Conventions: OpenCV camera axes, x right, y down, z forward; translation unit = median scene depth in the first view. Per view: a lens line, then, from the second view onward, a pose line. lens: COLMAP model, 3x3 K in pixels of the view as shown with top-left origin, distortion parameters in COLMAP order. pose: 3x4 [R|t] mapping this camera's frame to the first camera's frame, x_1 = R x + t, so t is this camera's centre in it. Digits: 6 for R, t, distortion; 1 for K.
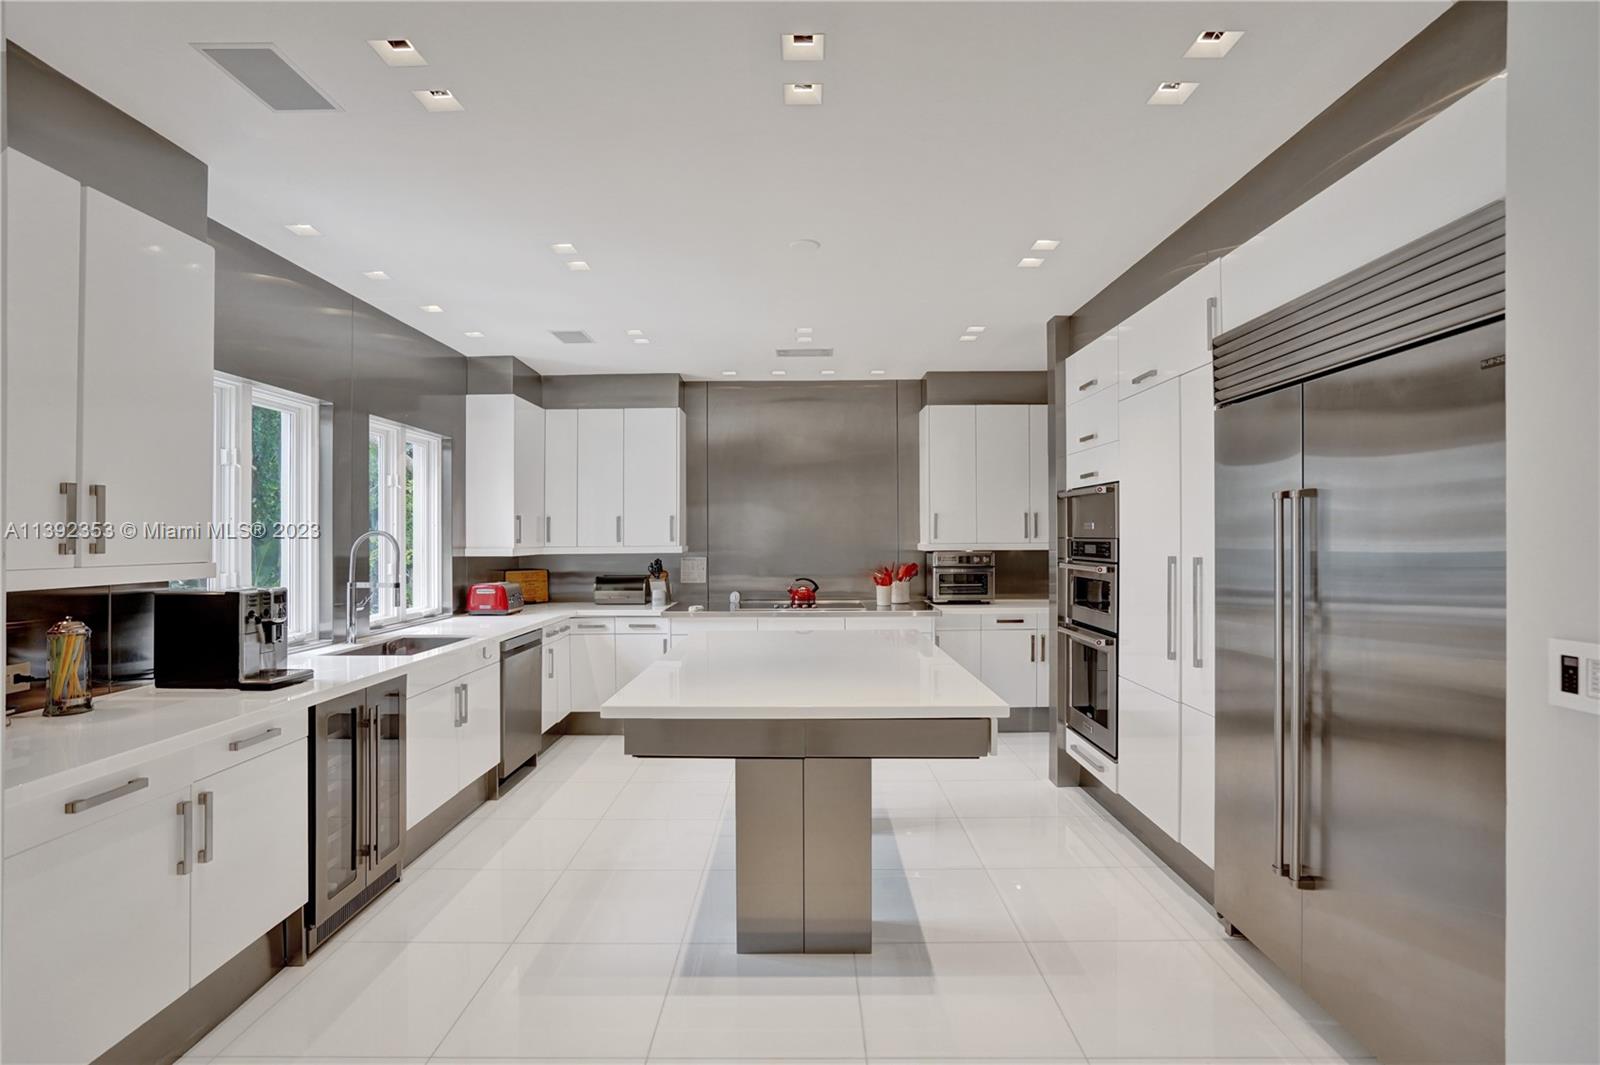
lens RADIAL K [[758.5, 0, 801.6], [0, 758.5, 546.4], [0, 0, 1]] dist [-0.002854, 0.000254]
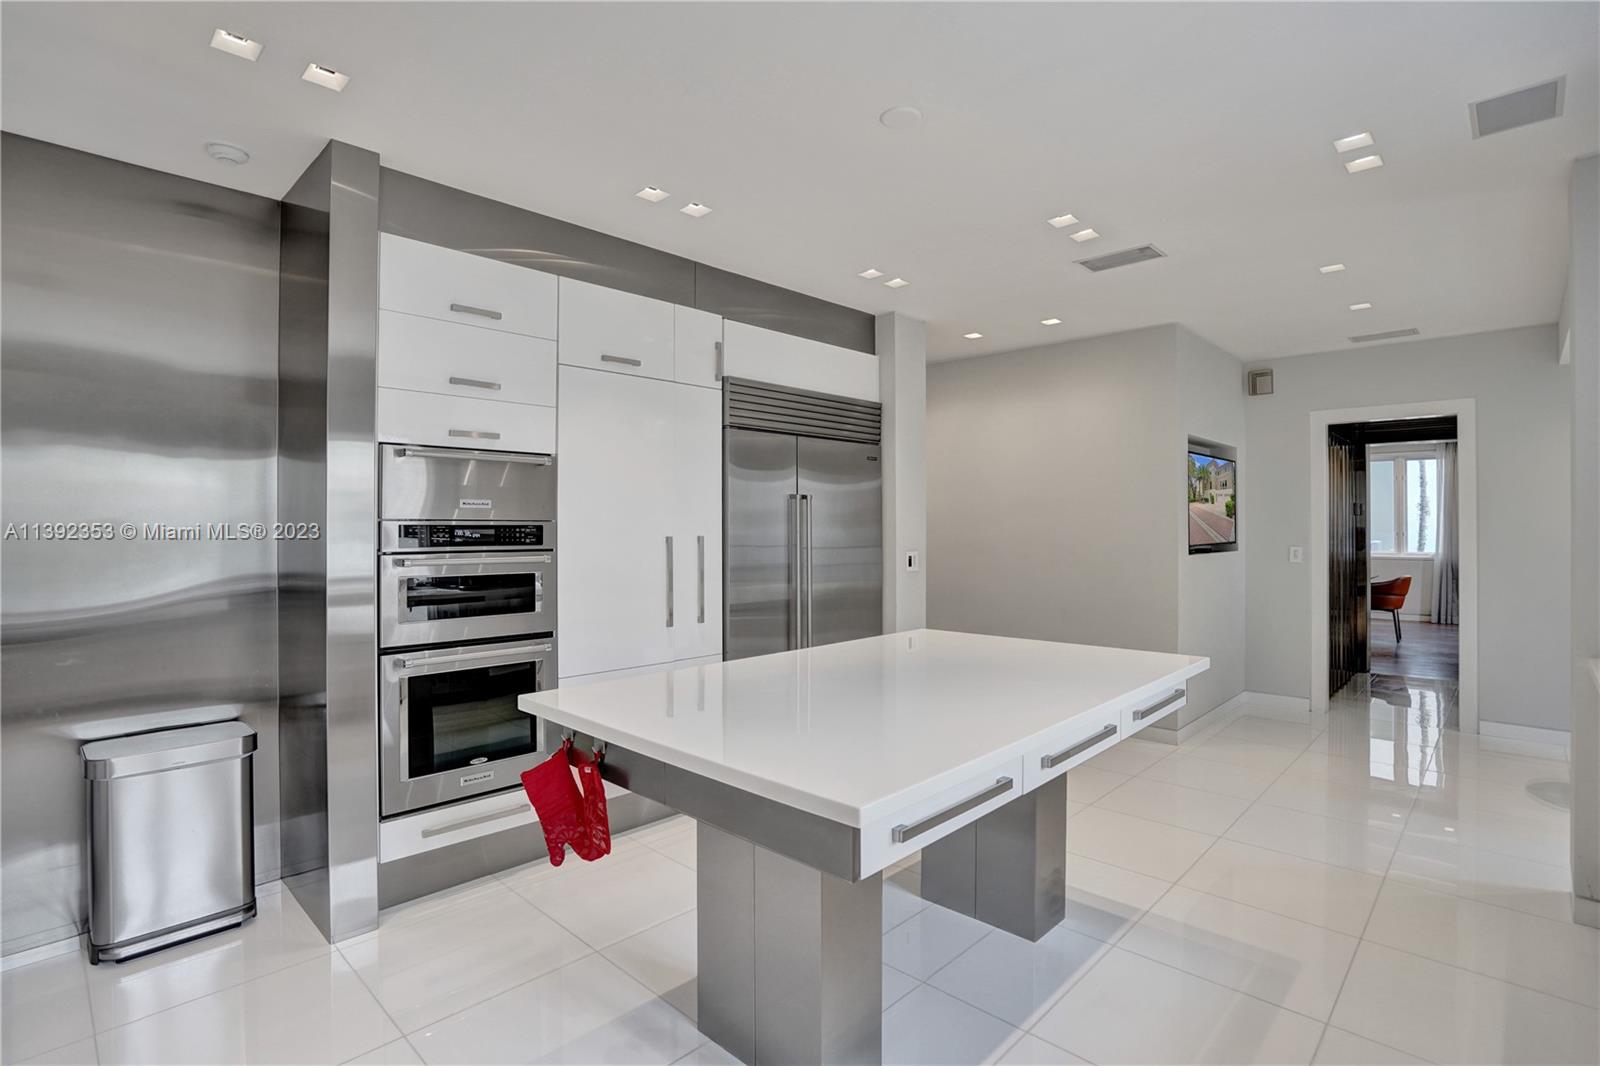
lens RADIAL K [[771.5, 0, 808.2], [0, 771.5, 523.7], [0, 0, 1]] dist [-0.000357, -0.000125]
pose [[-0.725154, 0.007001, 0.688551, -0.558082], [0.011771, 0.999928, 0.002229, -0.007057], [-0.688486, 0.009721, -0.725185, 1.991910]]
